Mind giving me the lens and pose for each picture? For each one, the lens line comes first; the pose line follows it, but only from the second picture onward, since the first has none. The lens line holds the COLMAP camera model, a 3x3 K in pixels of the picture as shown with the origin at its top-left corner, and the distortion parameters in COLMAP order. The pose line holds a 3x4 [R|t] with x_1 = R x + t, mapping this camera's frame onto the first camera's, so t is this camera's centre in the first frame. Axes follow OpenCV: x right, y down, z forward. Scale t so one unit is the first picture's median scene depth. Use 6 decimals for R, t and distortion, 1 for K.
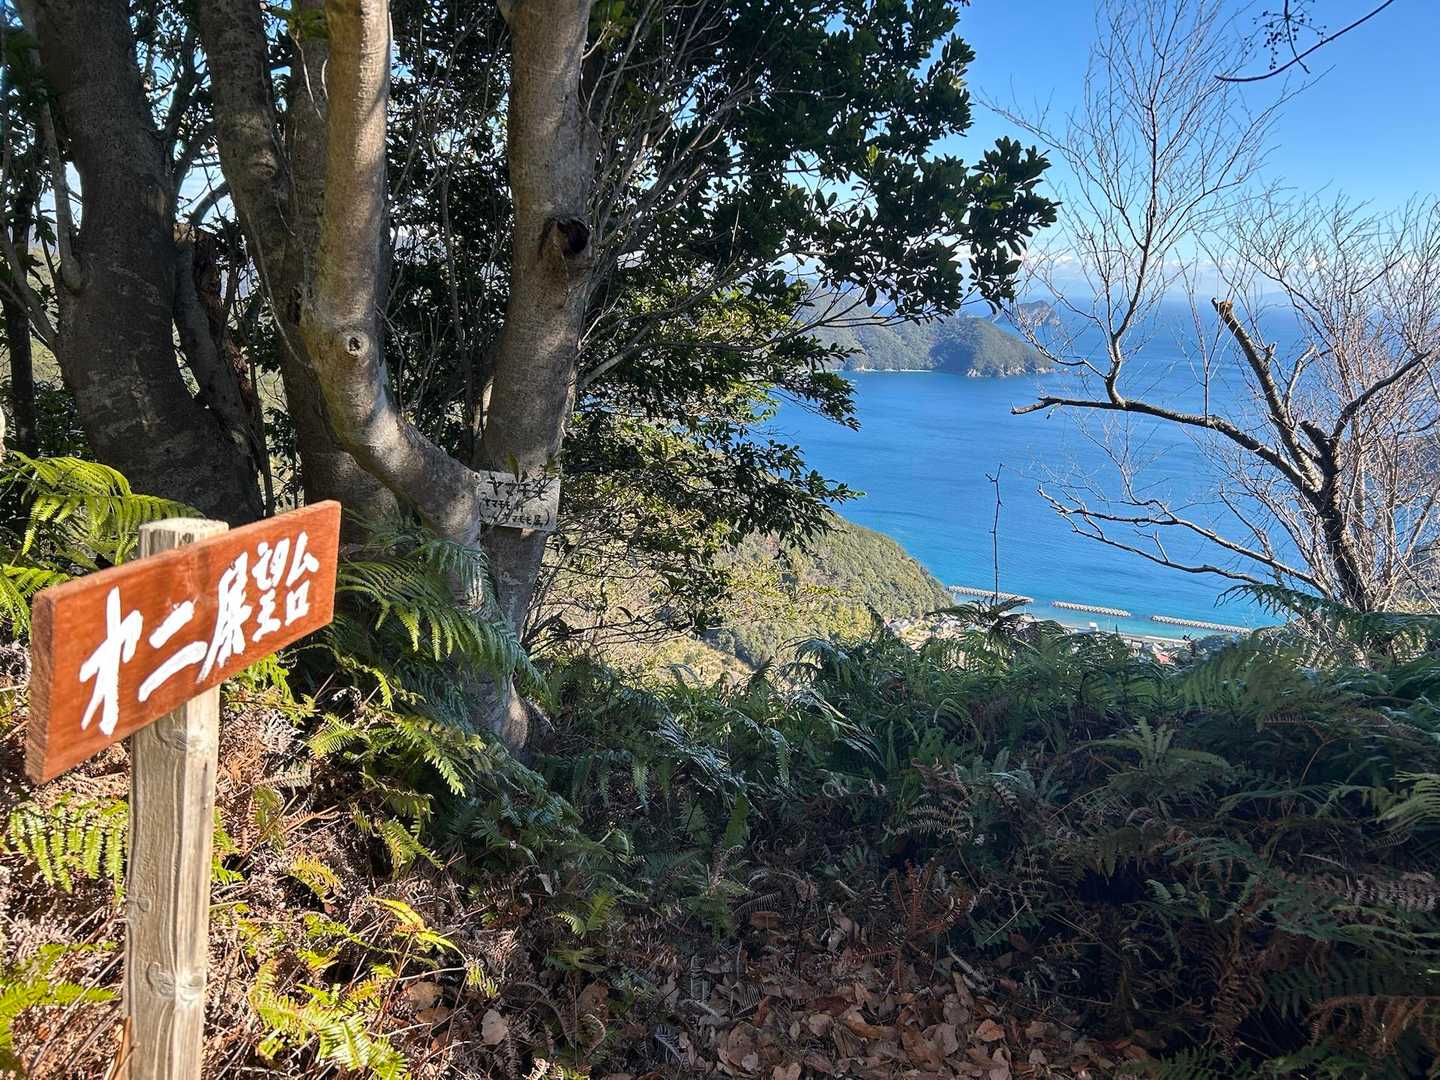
lens RADIAL K [[1074.3, 0, 720.0], [0, 1074.3, 540.0], [0, 0, 1]] dist [0.040579, -0.049961]
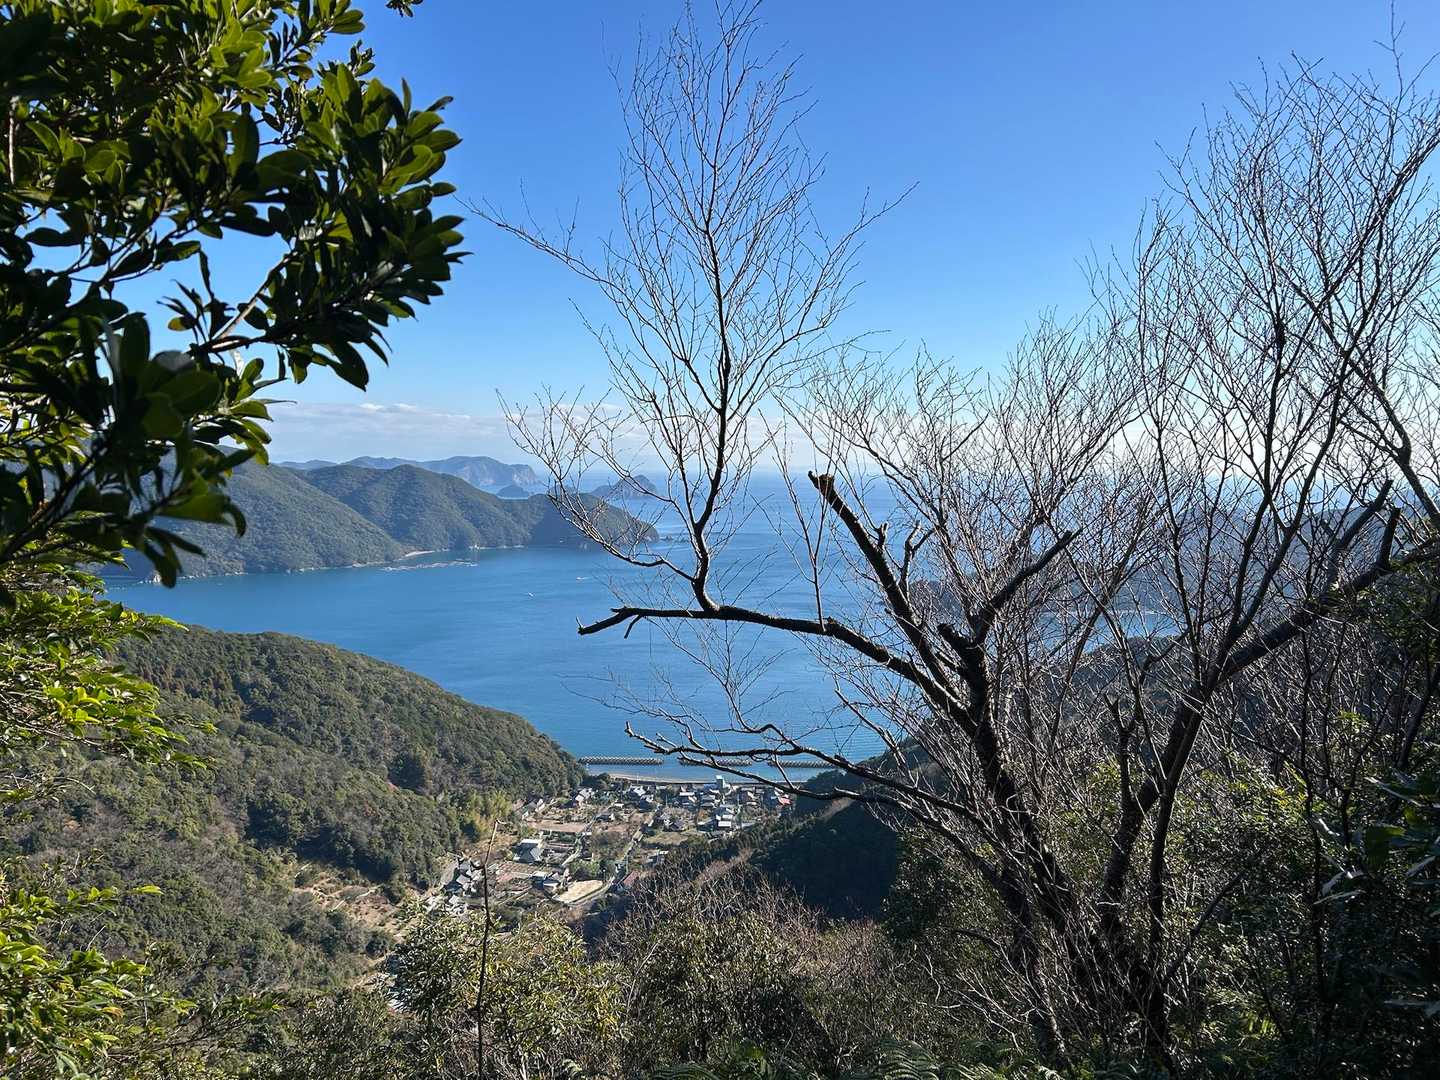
lens RADIAL K [[1074.3, 0, 720.0], [0, 1074.3, 540.0], [0, 0, 1]] dist [0.040579, -0.049961]
pose [[0.936161, -0.059588, 0.346486, 0.124123], [0.114478, 0.983488, -0.140167, -0.074310], [-0.332413, 0.170883, 0.927524, 0.313283]]
